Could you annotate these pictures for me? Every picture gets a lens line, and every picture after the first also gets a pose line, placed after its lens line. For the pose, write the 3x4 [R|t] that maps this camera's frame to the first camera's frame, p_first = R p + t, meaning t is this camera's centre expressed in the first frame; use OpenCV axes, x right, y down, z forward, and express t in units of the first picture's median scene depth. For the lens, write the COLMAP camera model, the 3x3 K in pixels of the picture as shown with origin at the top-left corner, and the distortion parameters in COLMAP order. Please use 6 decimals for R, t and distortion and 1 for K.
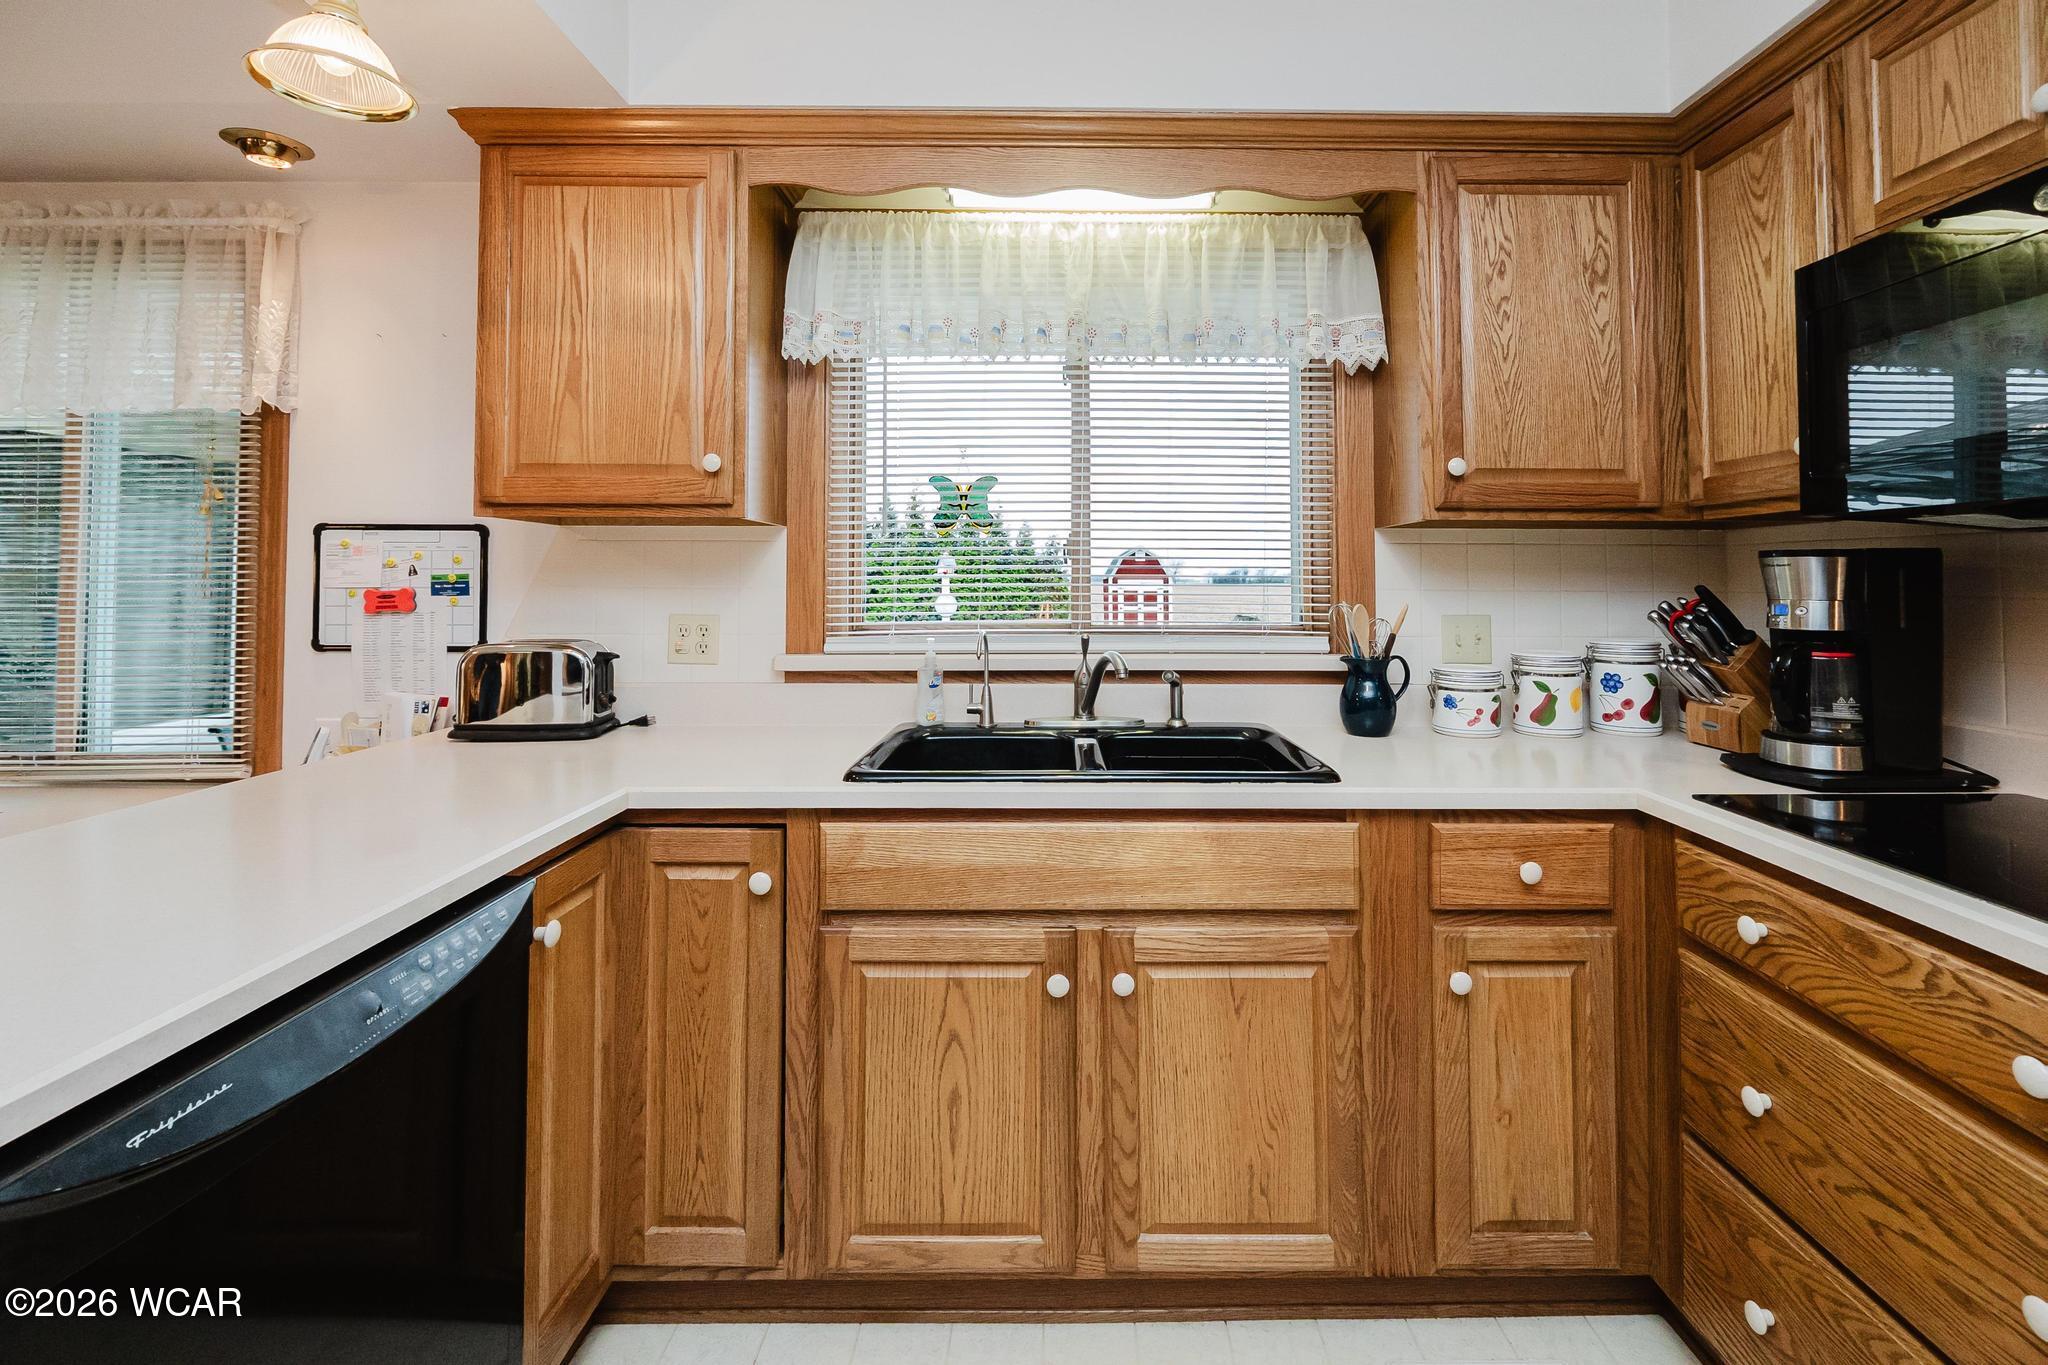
lens RADIAL K [[947.7, 0, 1088.2], [0, 947.7, 553.3], [0, 0, 1]] dist [-0.005498, 0.000126]
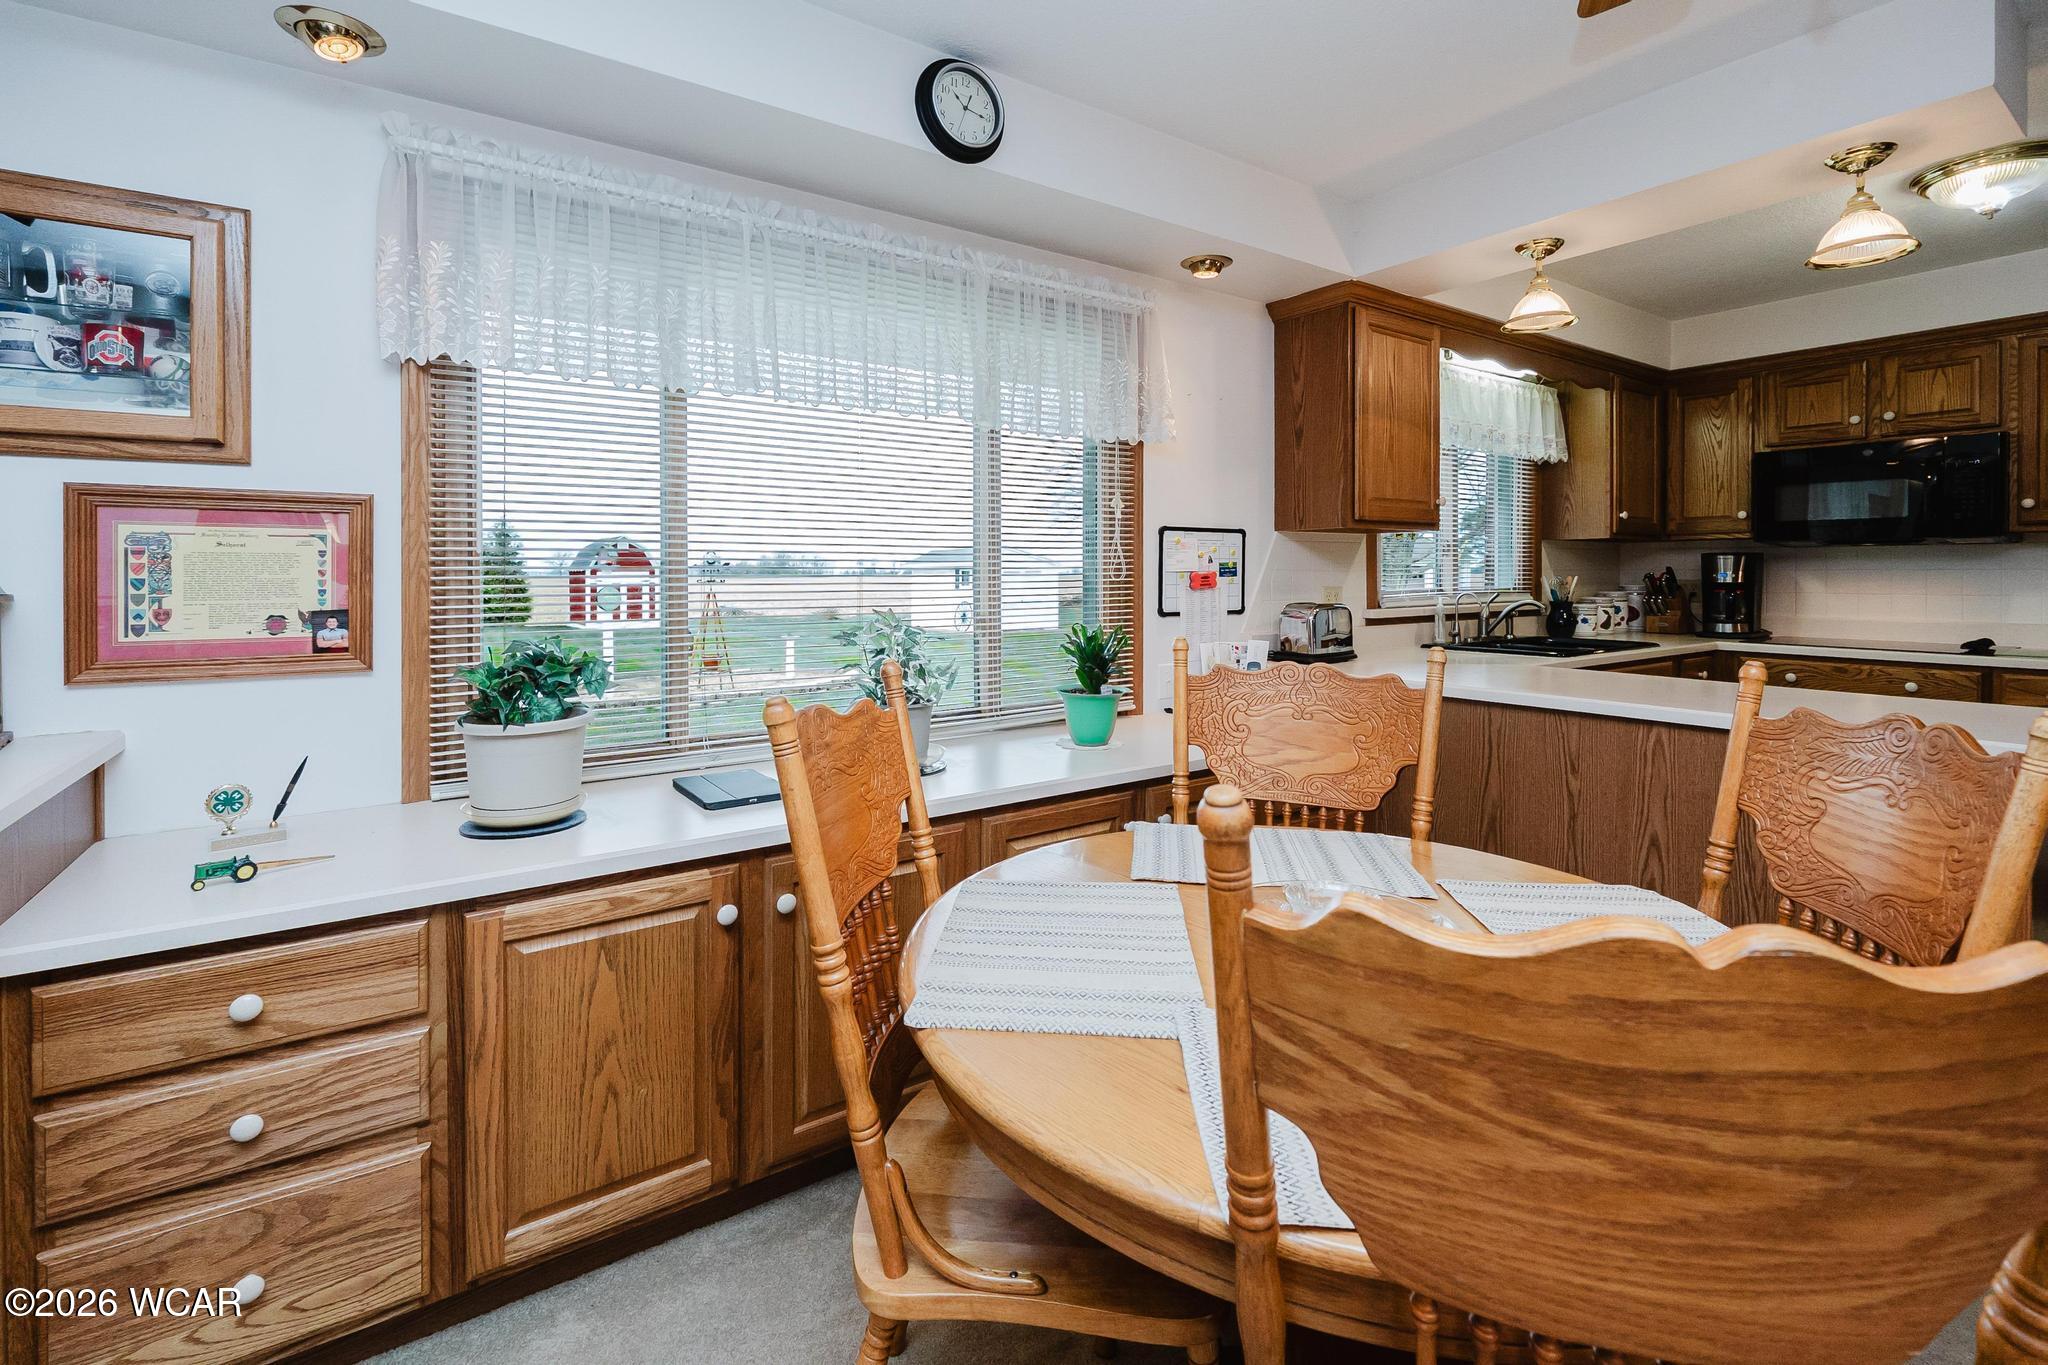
lens RADIAL K [[882.0, 0, 1048.4], [0, 882.0, 598.2], [0, 0, 1]] dist [-0.008994, 0.001868]
pose [[0.828290, -0.022468, 0.559849, -1.989485], [-0.010761, 0.998373, 0.055987, 0.004189], [-0.560196, -0.052398, 0.826701, 0.001020]]
